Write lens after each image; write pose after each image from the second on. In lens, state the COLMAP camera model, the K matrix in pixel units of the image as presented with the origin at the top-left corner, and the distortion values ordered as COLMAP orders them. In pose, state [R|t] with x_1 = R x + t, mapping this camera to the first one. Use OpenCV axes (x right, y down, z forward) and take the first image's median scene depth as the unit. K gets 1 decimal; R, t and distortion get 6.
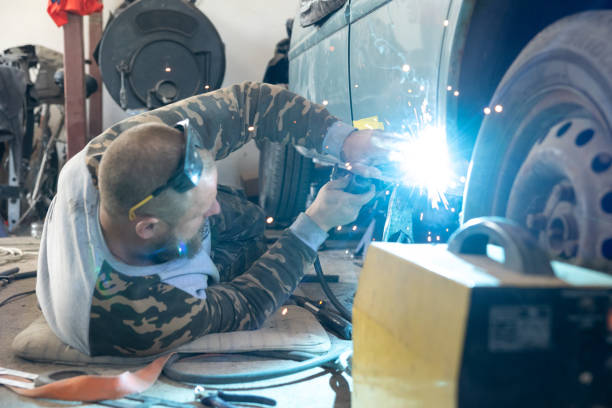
lens RADIAL K [[2072.9, 0, 301.8], [0, 2072.9, 204.5], [0, 0, 1]] dist [0.525620, 0.000000]
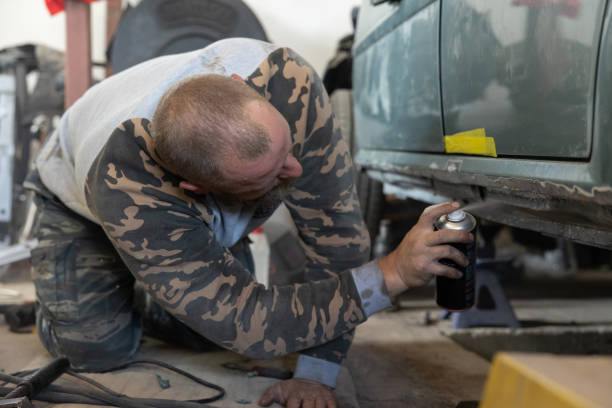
lens RADIAL K [[2072.9, 0, 305.2], [0, 2072.9, 204.2], [0, 0, 1]] dist [0.525620, 0.000000]
pose [[0.999552, 0.004497, -0.029600, -0.001110], [-0.004850, 0.999918, -0.011860, -0.006931], [0.029544, 0.011999, 0.999491, 0.237476]]
